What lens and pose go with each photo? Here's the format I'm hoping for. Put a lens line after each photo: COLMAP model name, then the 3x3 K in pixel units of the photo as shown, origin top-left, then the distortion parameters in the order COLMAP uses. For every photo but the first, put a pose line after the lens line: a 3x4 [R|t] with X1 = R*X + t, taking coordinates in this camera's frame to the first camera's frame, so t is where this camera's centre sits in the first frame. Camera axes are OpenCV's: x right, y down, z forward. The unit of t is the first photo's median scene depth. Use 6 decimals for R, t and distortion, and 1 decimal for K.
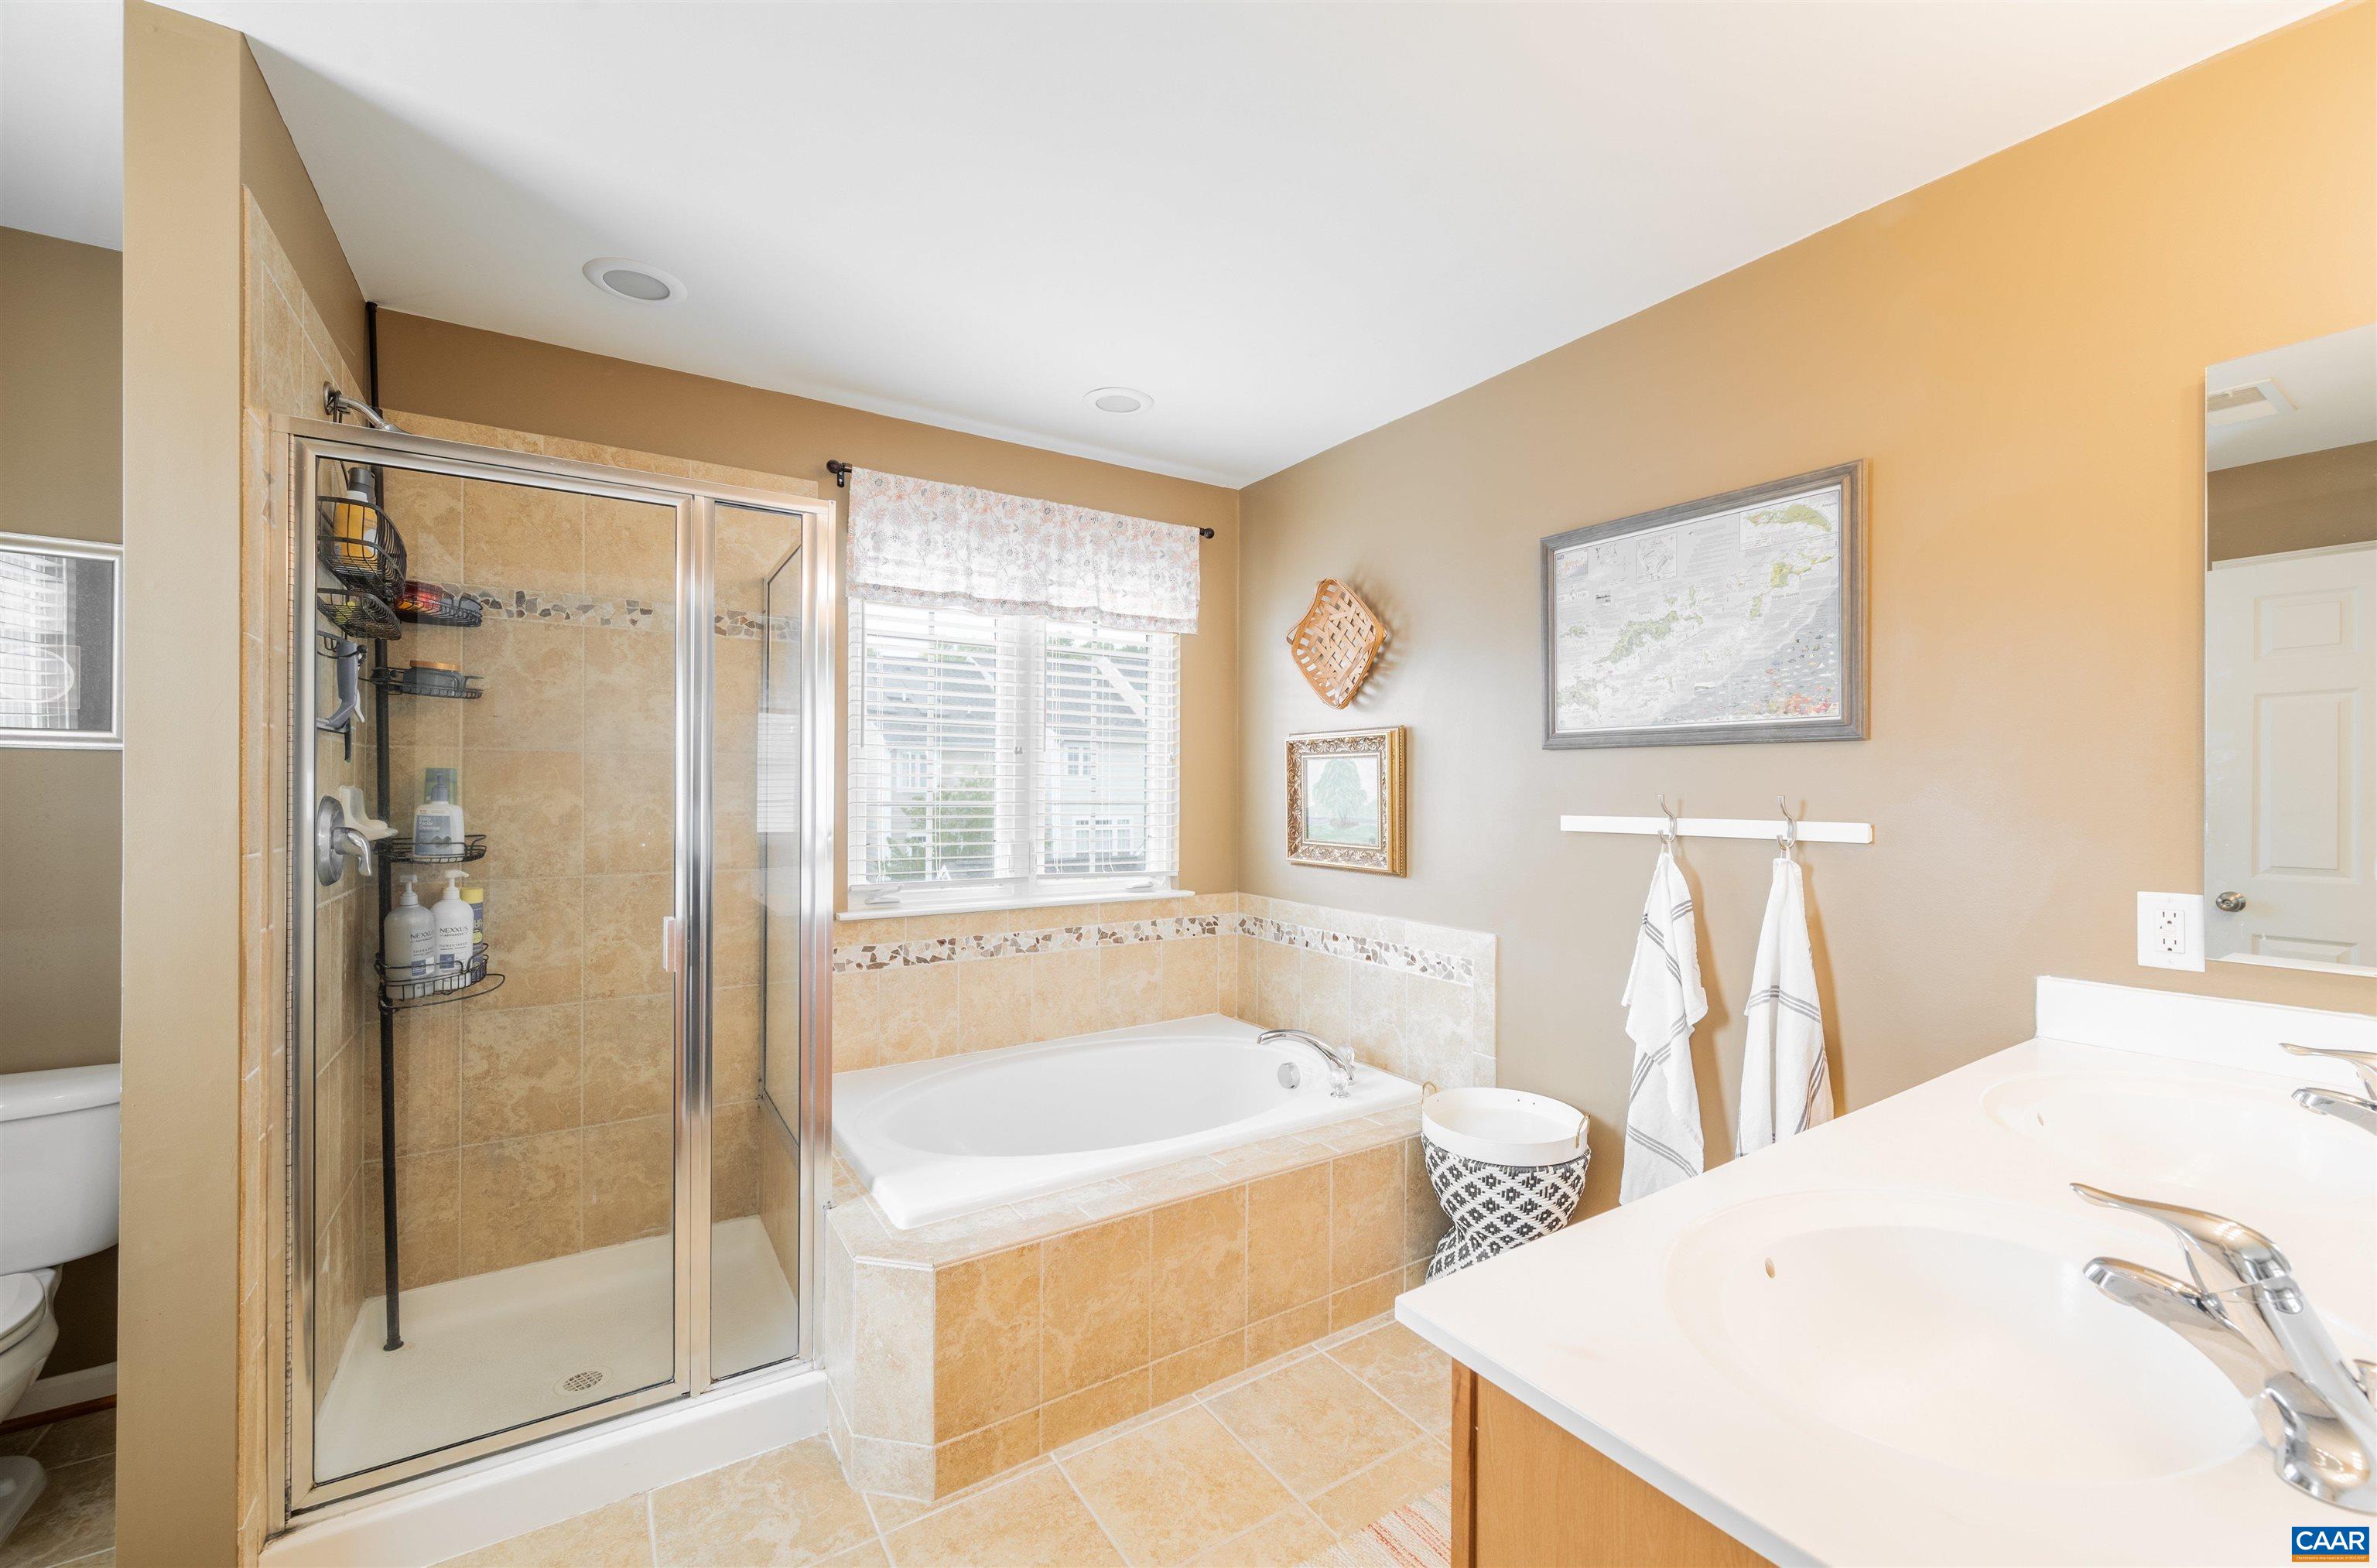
lens RADIAL K [[953.7, 0, 1188.2], [0, 953.7, 782.5], [0, 0, 1]] dist [-0.000005, -0.000149]
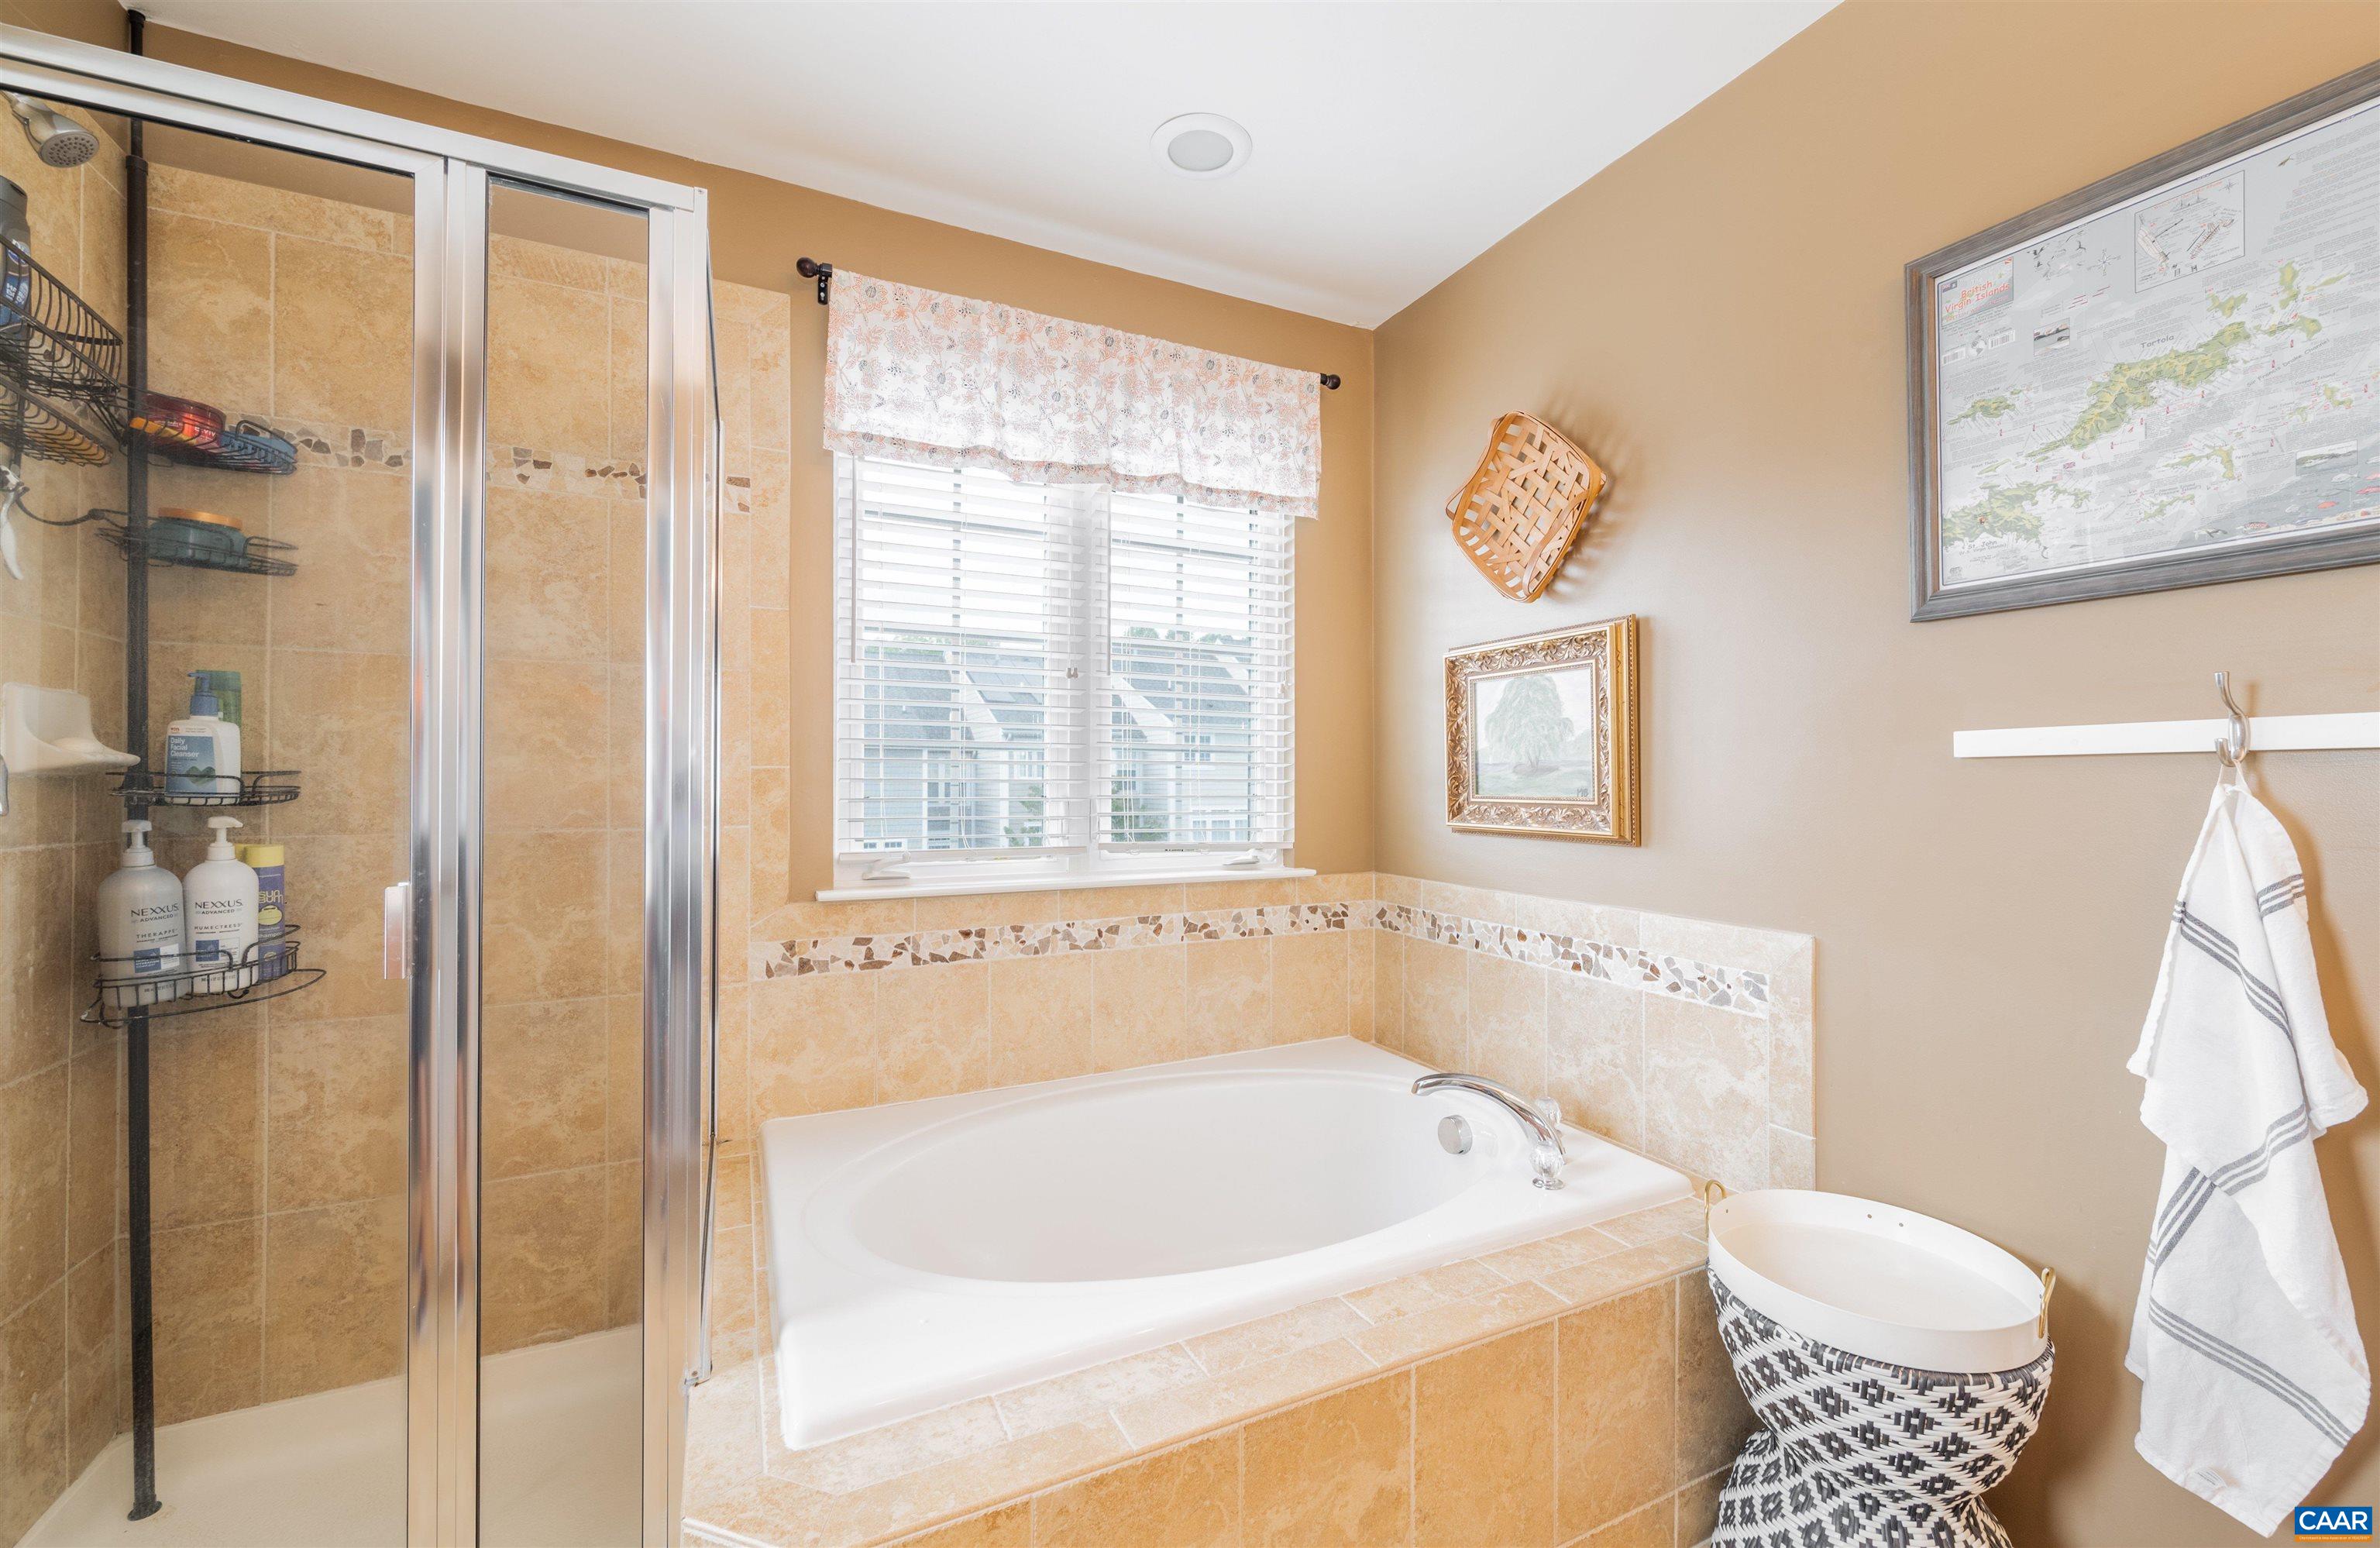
lens RADIAL K [[956.3, 0, 1193.8], [0, 956.3, 768.1], [0, 0, 1]] dist [-0.001574, 0.000895]
pose [[0.993057, -0.004832, -0.117537, 0.000564], [0.003895, 0.999959, -0.008196, 0.062305], [0.117572, 0.007682, 0.993035, 0.384848]]
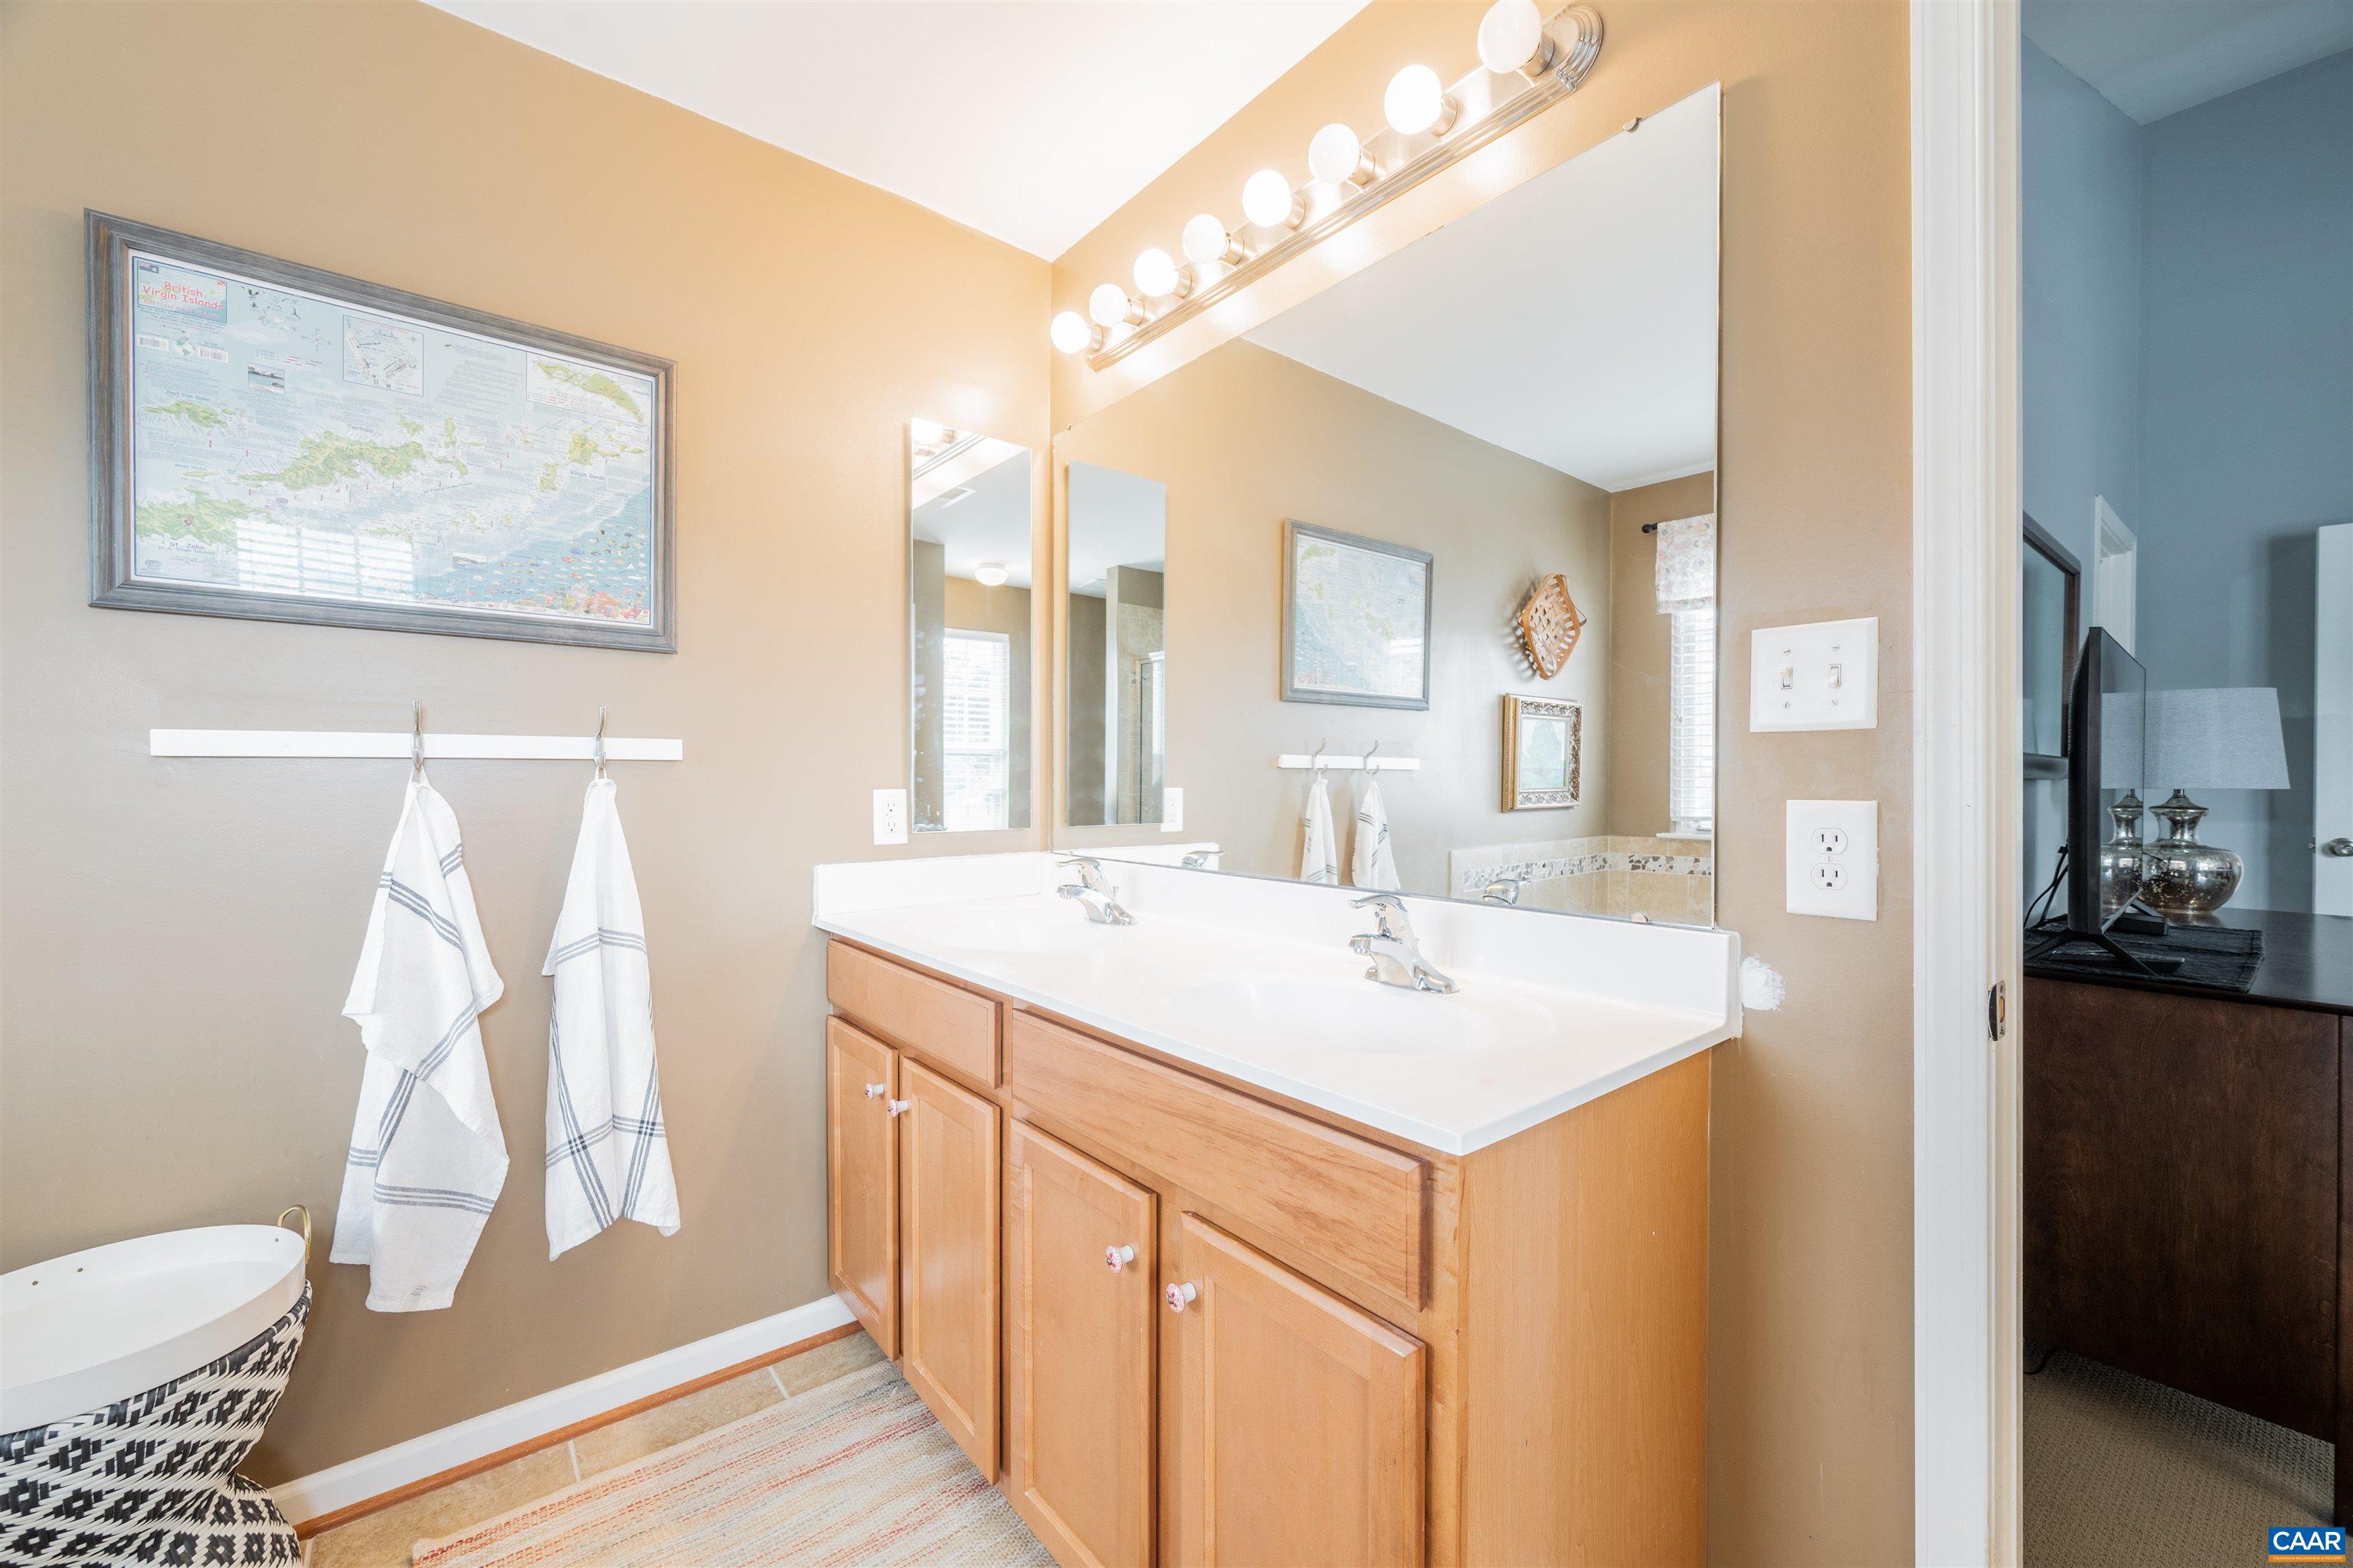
lens RADIAL K [[931.2, 0, 1174.0], [0, 931.2, 791.3], [0, 0, 1]] dist [-0.002904, 0.000612]
pose [[-0.110262, -0.010863, 0.993843, -0.229384], [-0.001032, 0.999941, 0.010815, 0.067371], [-0.993902, 0.000167, -0.110267, 0.479648]]
